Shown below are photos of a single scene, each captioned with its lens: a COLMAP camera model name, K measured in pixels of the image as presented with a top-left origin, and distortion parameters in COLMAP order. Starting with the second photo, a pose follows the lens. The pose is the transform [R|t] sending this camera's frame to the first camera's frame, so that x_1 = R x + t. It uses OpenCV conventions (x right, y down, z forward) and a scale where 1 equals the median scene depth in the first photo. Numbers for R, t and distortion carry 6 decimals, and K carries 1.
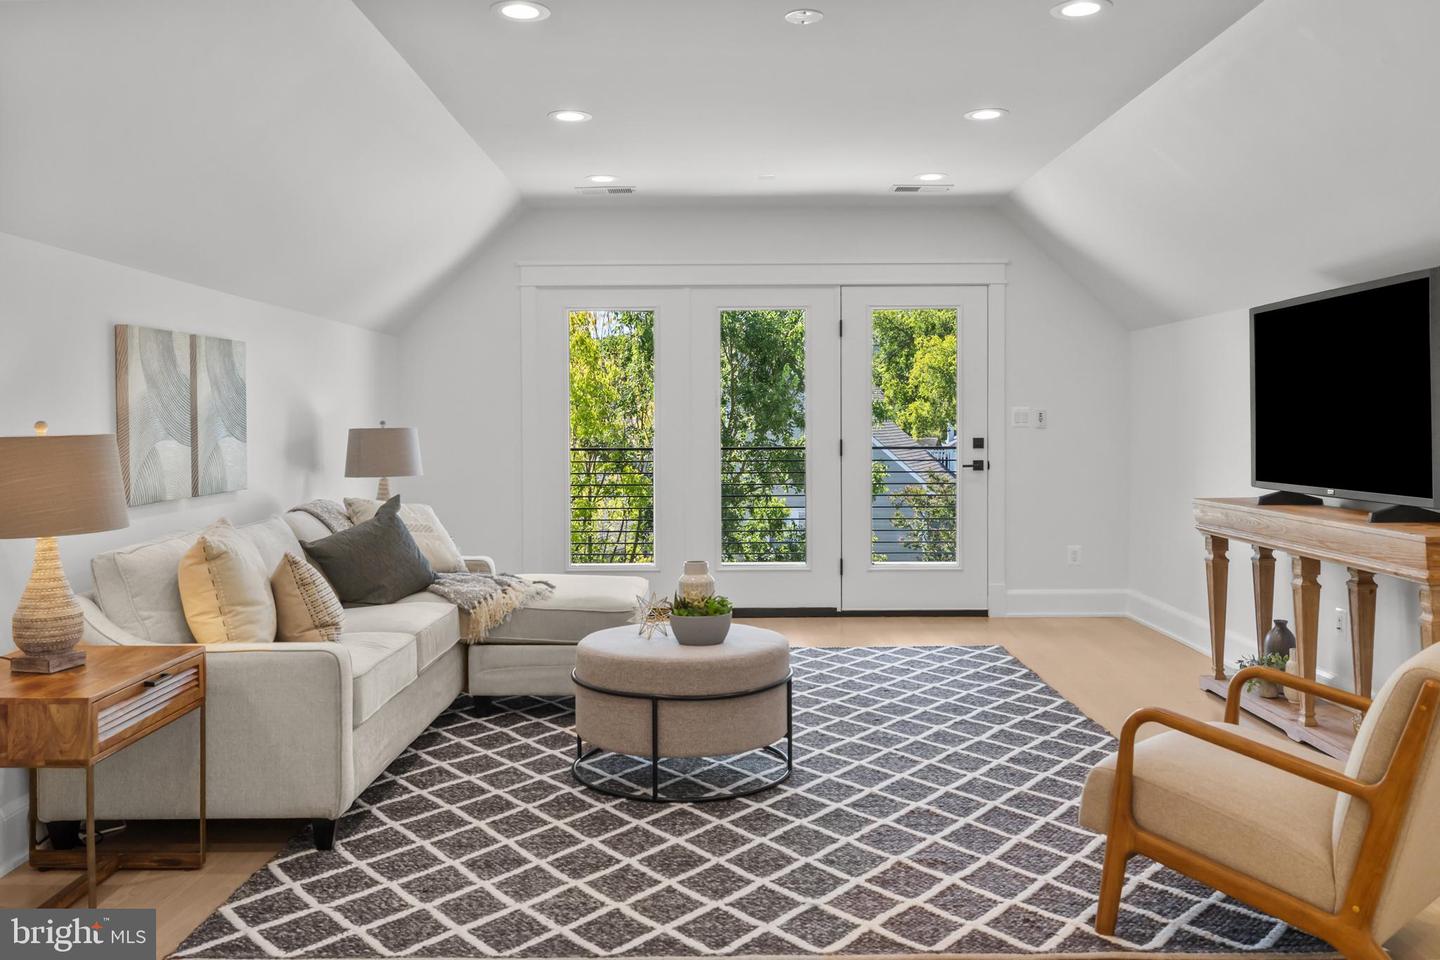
lens RADIAL K [[1168.2, 0, 663.6], [0, 1168.2, 428.5], [0, 0, 1]] dist [0.007600, 0.004992]
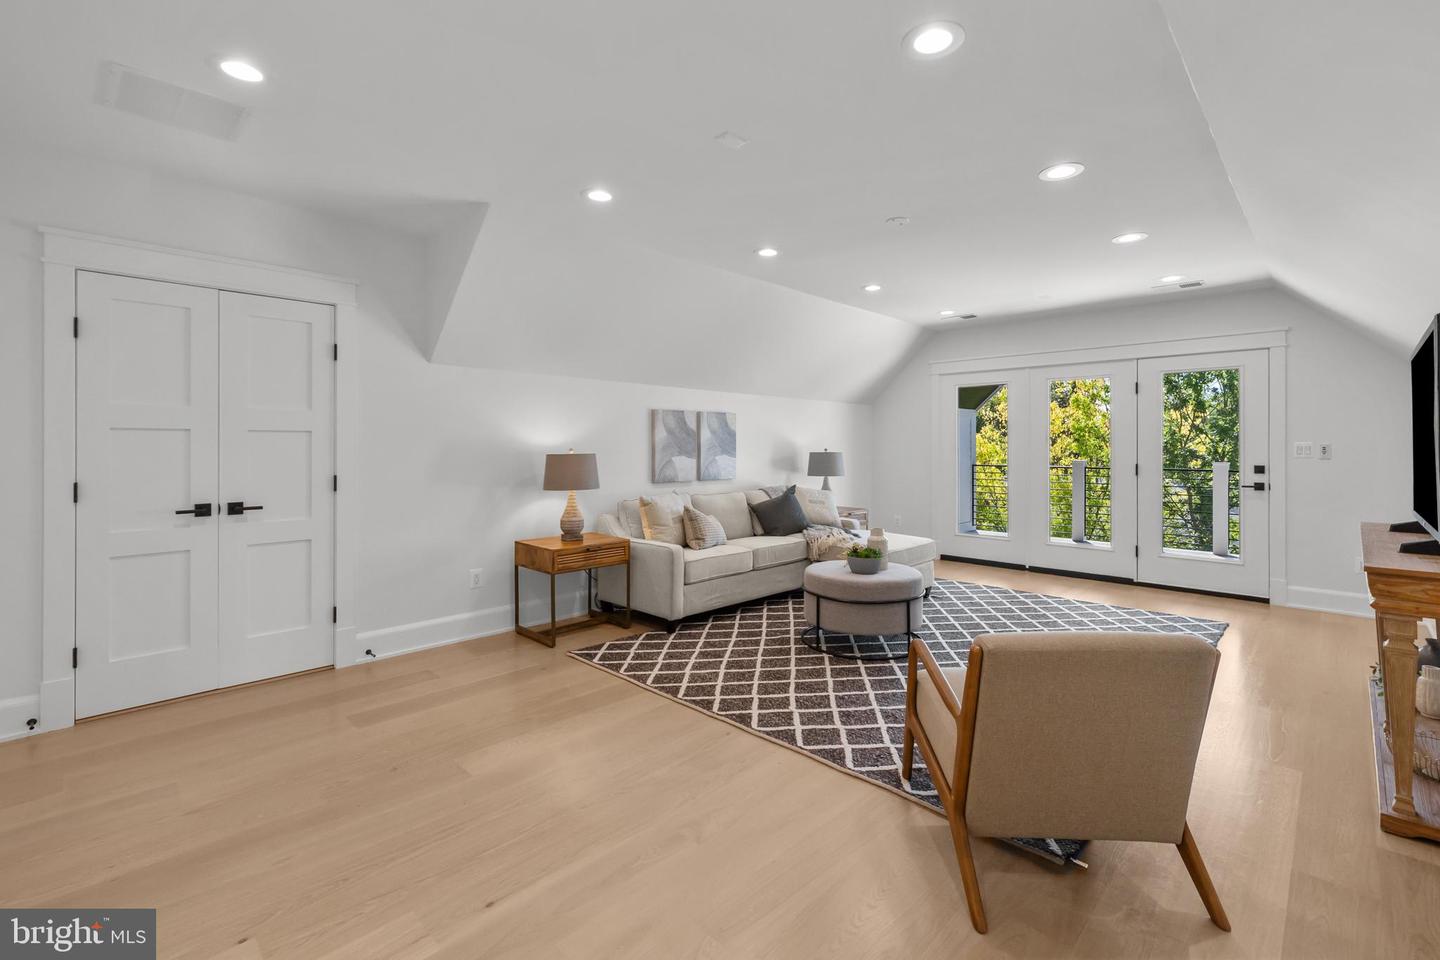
lens RADIAL K [[618.0, 0, 731.5], [0, 618.0, 442.7], [0, 0, 1]] dist [0.006654, -0.000161]
pose [[0.727163, 0.002032, -0.686462, 0.605405], [-0.010478, 0.999912, -0.008140, -0.010762], [0.686385, 0.013112, 0.727120, 0.170180]]
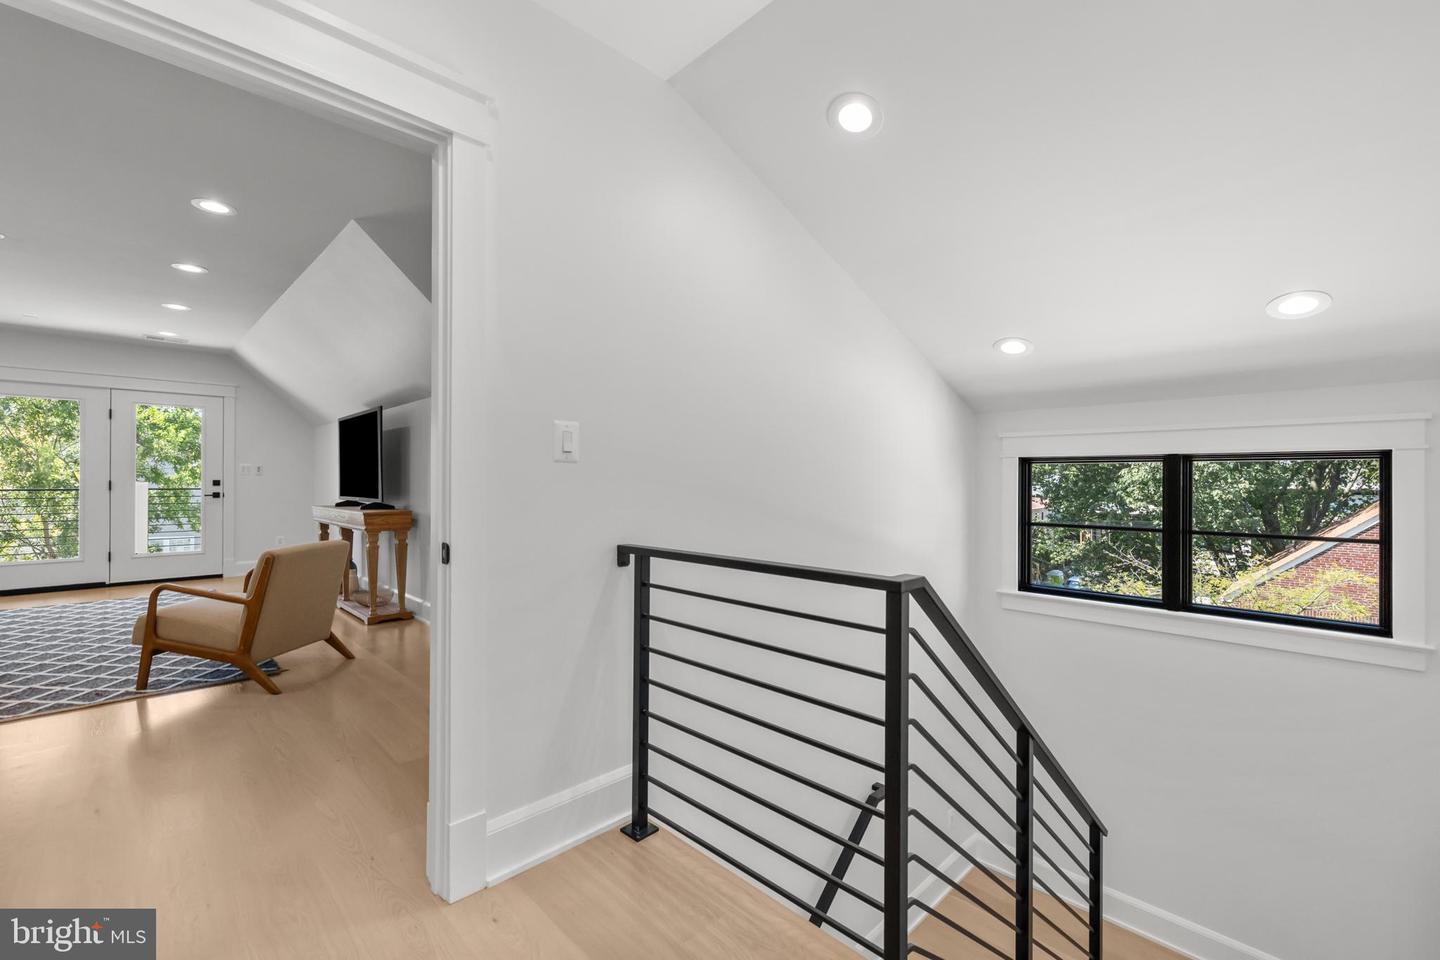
lens RADIAL K [[618.0, 0, 725.5], [0, 618.0, 479.5], [0, 0, 1]] dist [0.006654, -0.000161]
pose [[0.689248, 0.008241, 0.724479, 0.218696], [0.000702, 0.999927, -0.012042, 0.037005], [-0.724526, 0.008808, 0.689192, -0.476277]]
